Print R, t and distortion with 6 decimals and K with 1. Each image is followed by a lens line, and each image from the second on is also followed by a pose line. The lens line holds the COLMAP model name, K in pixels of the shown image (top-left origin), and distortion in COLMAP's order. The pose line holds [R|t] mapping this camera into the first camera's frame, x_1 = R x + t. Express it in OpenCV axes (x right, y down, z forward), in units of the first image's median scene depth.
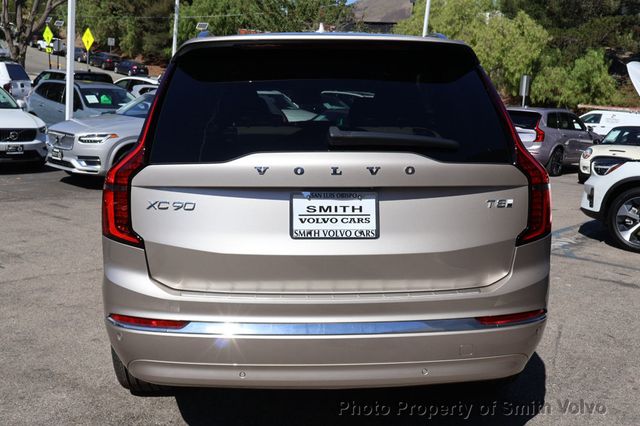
lens RADIAL K [[690.6, 0, 320.0], [0, 690.6, 213.0], [0, 0, 1]] dist [-0.011347, -0.010459]
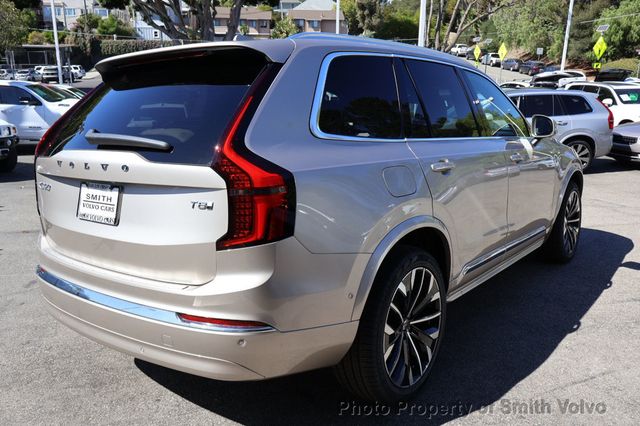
lens RADIAL K [[550.8, 0, 320.0], [0, 550.8, 213.0], [0, 0, 1]] dist [0.053792, 0.005592]
pose [[0.749620, 0.092413, -0.655385, 0.905331], [-0.070277, 0.995720, 0.060020, -0.061682], [0.658126, 0.001067, 0.752907, 0.507816]]
